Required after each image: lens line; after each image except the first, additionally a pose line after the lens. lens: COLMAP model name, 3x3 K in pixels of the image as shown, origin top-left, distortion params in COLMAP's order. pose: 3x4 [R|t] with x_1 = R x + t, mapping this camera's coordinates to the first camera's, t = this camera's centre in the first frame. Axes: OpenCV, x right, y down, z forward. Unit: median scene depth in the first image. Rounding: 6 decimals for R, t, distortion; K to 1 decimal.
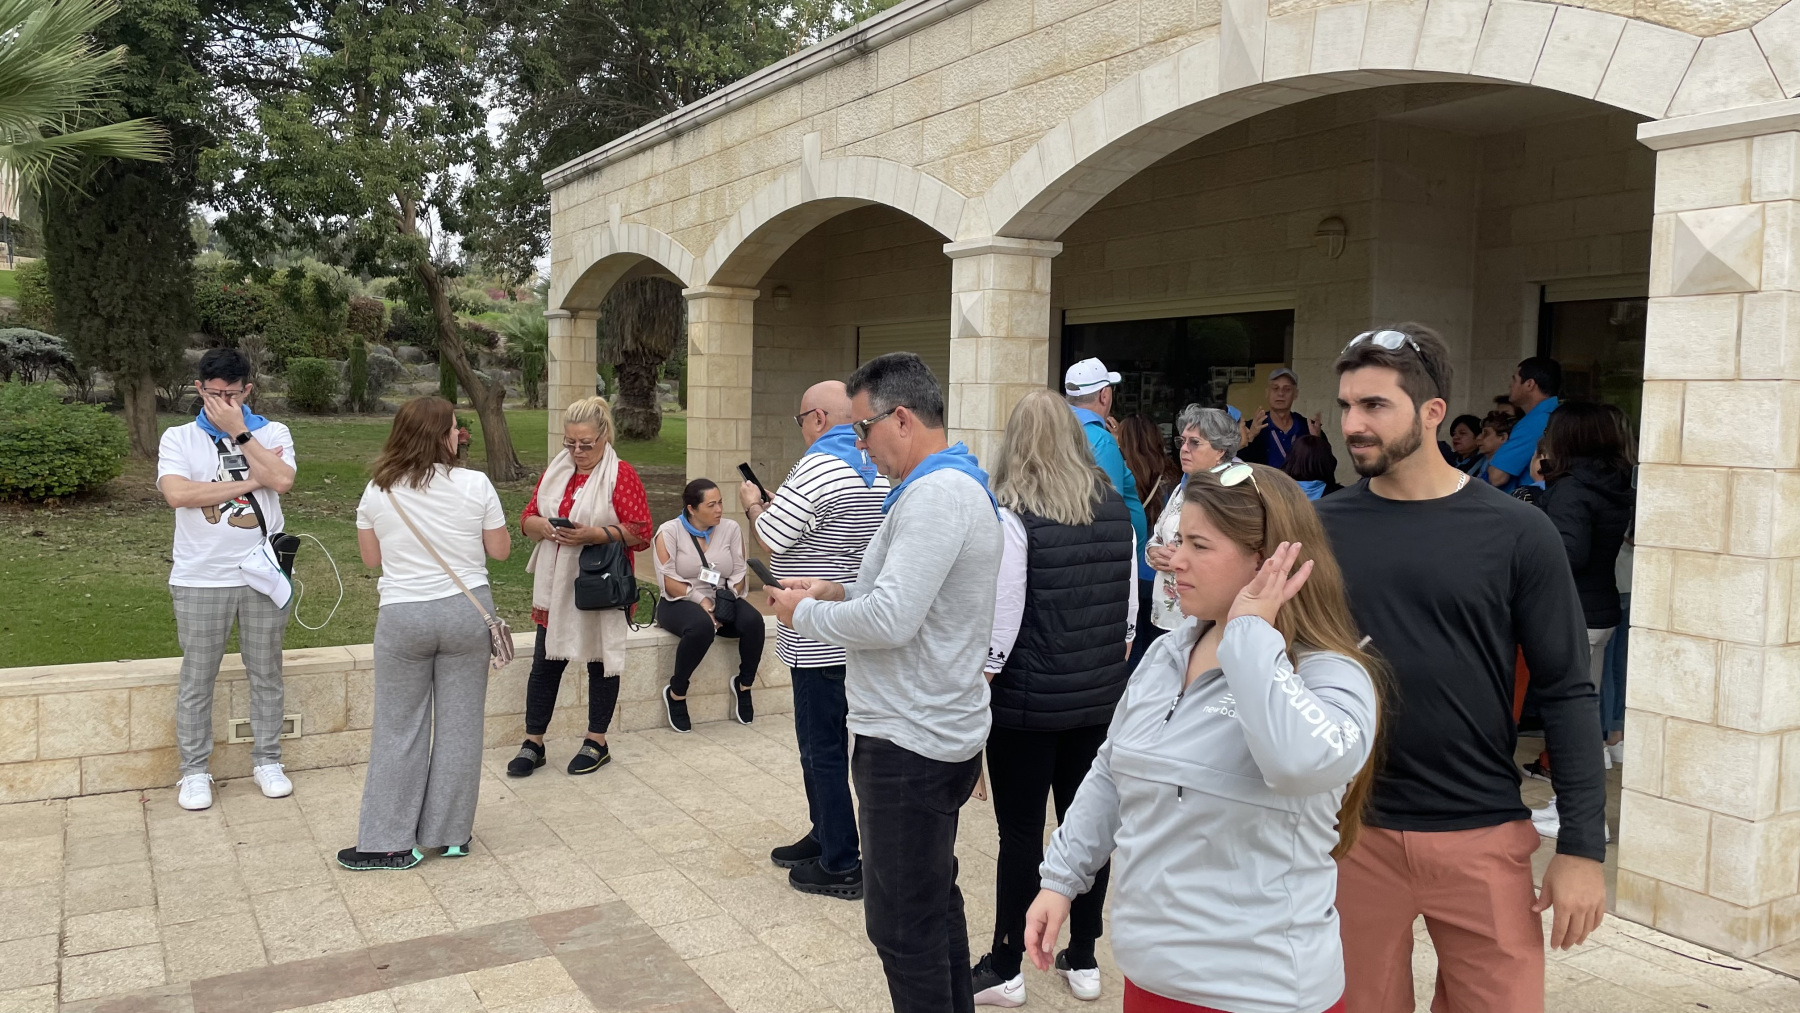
lens RADIAL K [[1369.1, 0, 900.1], [0, 1369.1, 505.4], [0, 0, 1]] dist [0.012438, 0.000812]
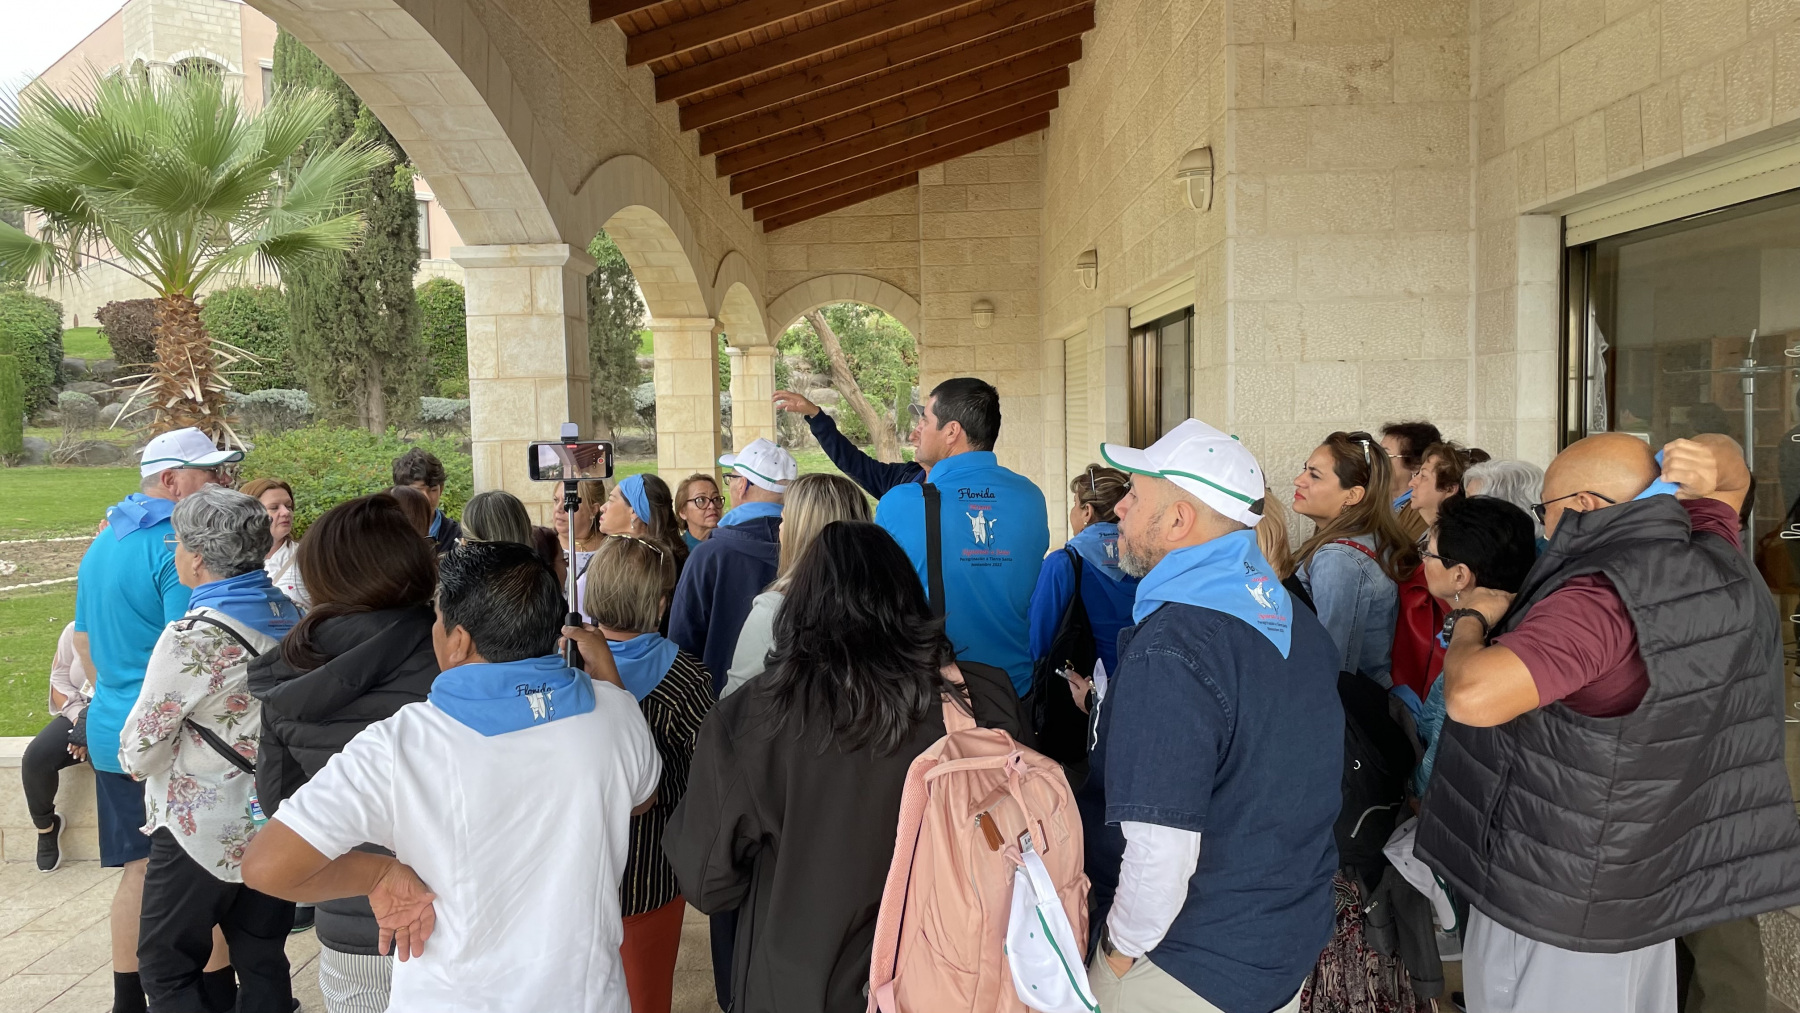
lens RADIAL K [[1369.1, 0, 899.9], [0, 1369.1, 507.5], [0, 0, 1]] dist [0.012438, 0.000812]
pose [[0.861300, -0.007005, -0.508048, 0.518461], [0.003419, 0.999962, -0.007992, -0.036769], [0.508085, 0.005147, 0.861292, 0.375554]]
